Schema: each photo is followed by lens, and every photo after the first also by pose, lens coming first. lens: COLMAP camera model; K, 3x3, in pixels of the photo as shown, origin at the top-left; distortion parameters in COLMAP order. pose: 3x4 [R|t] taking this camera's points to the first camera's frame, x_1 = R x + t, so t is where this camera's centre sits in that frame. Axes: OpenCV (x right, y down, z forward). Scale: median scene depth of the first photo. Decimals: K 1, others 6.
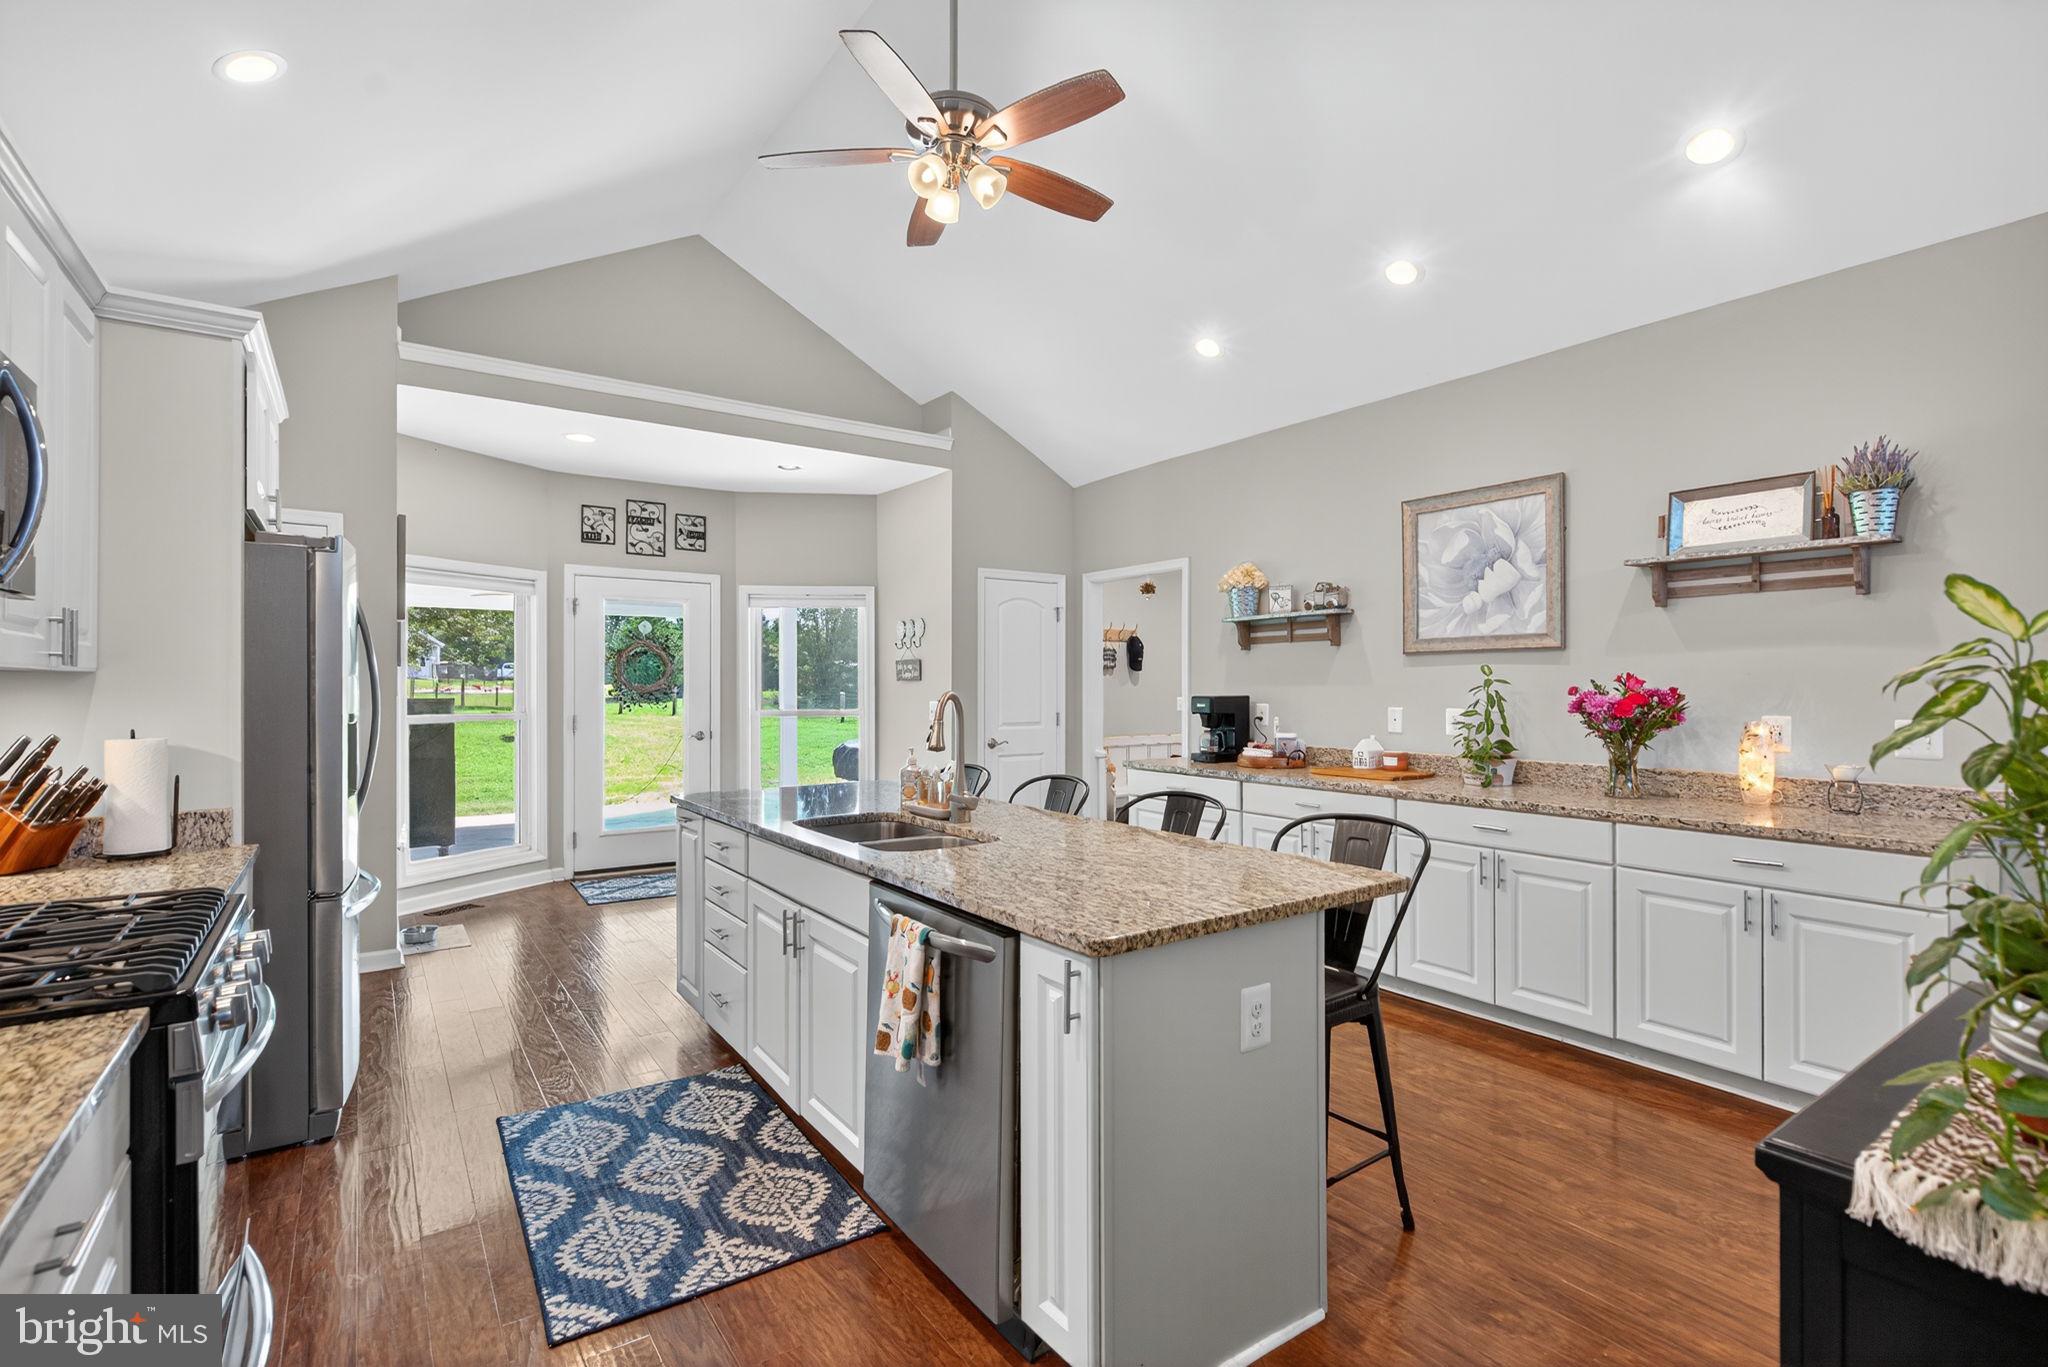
lens RADIAL K [[944.3, 0, 1021.6], [0, 944.3, 682.6], [0, 0, 1]] dist [0.000982, 0.000710]
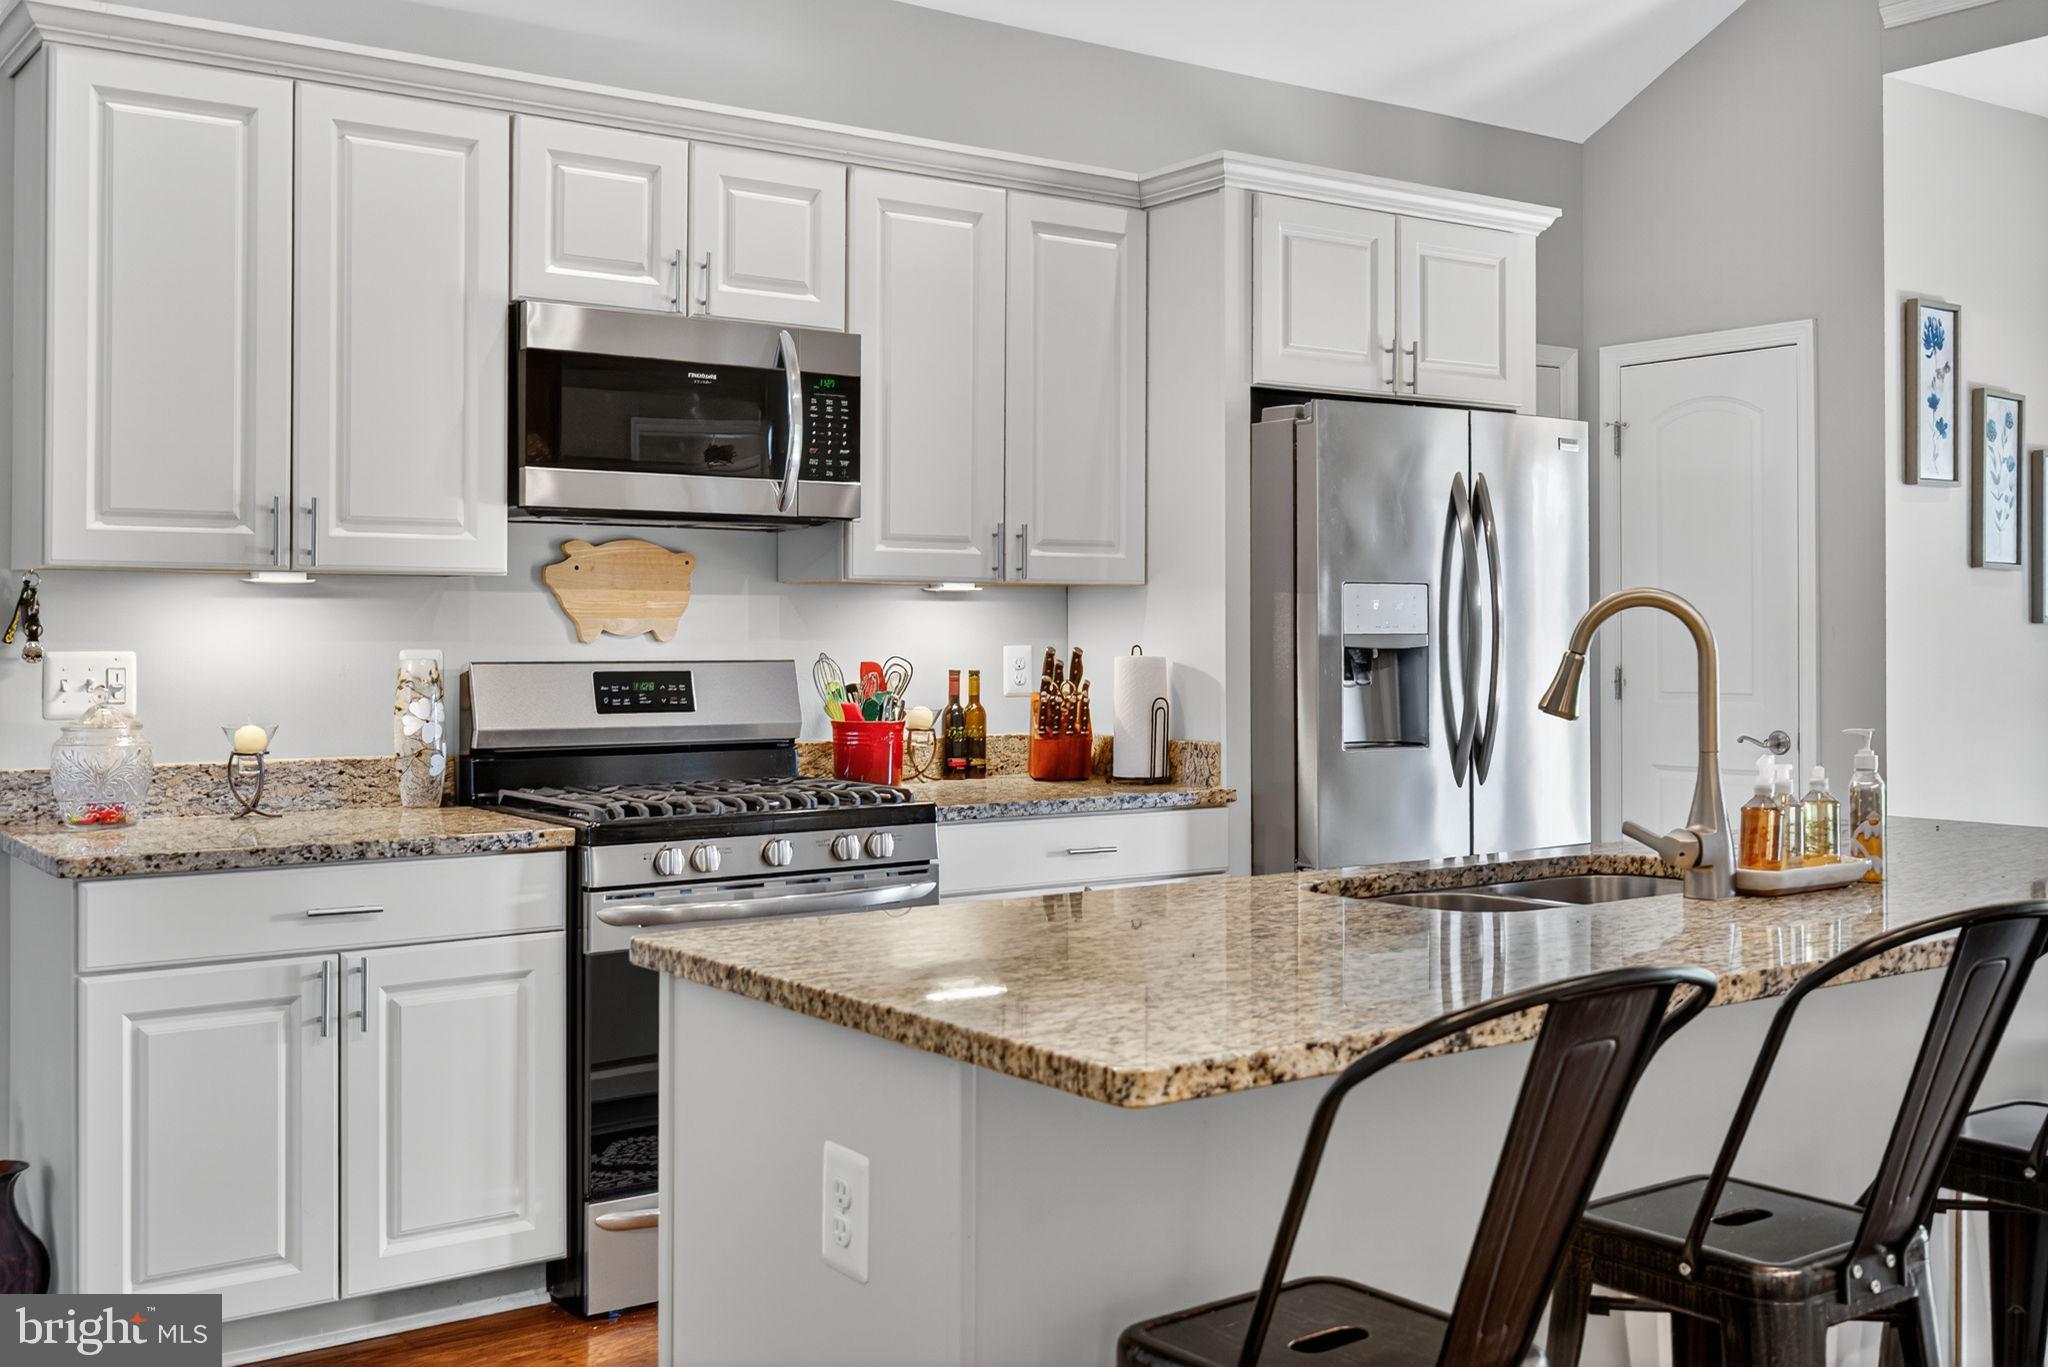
lens RADIAL K [[2037.2, 0, 1020.8], [0, 2037.2, 622.0], [0, 0, 1]] dist [0.012488, 0.000000]
pose [[0.000333, -0.003579, -0.999994, 0.555818], [0.002631, 0.999990, -0.003578, 0.017942], [0.999996, -0.002630, 0.000343, 0.453399]]
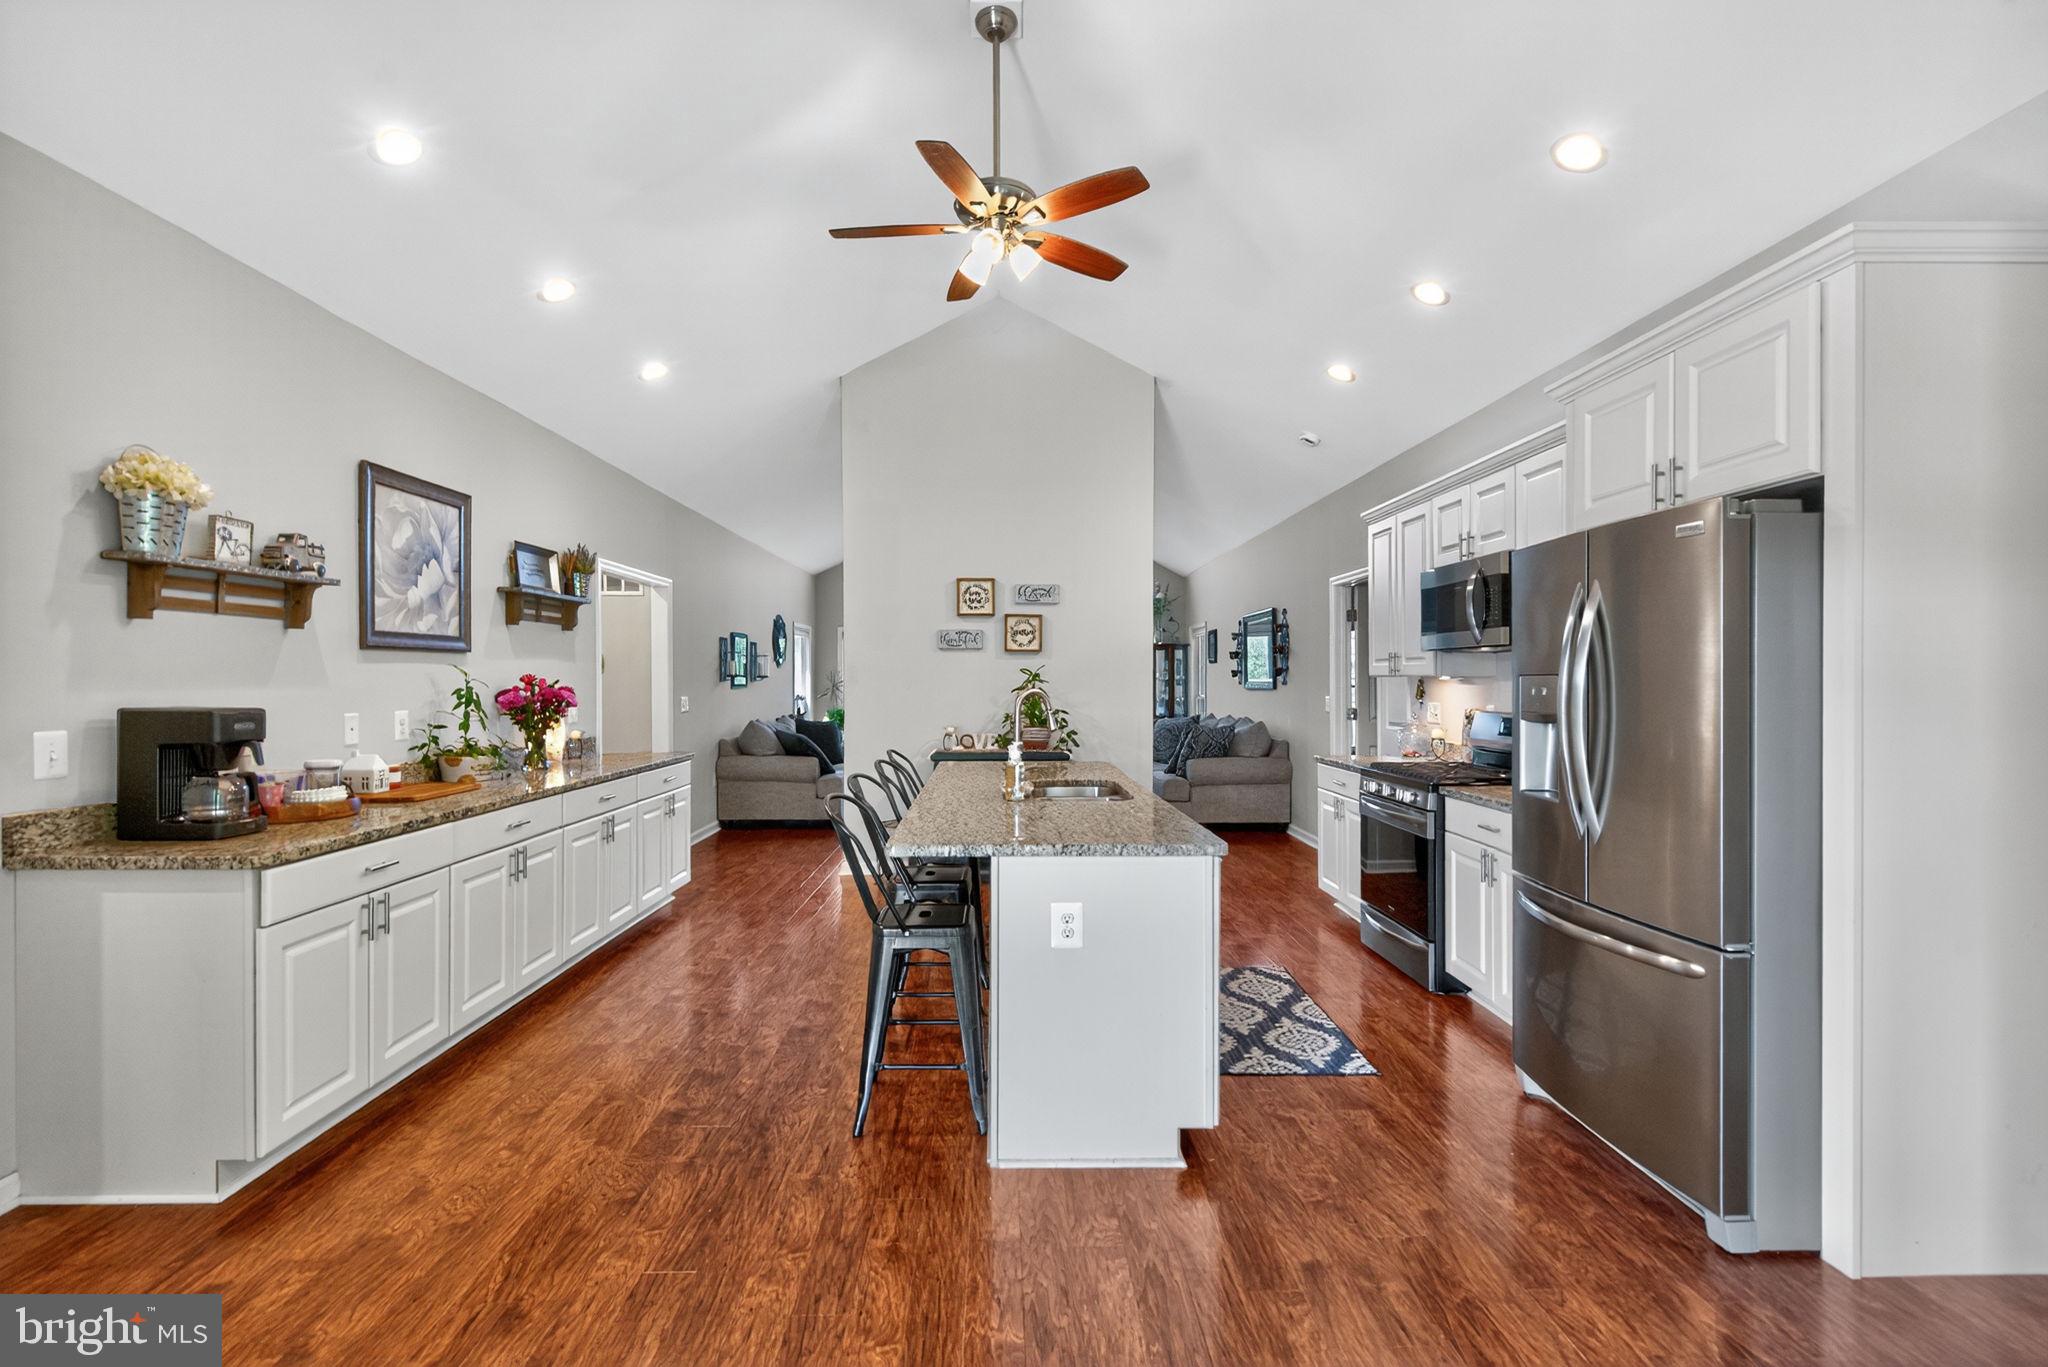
lens RADIAL K [[944.3, 0, 1022.2], [0, 944.3, 682.6], [0, 0, 1]] dist [0.000982, 0.000710]
pose [[-0.826201, -0.000655, 0.563375, -0.521678], [0.000496, 0.999998, 0.001890, -0.001225], [-0.563375, 0.001841, -0.826199, 1.346520]]
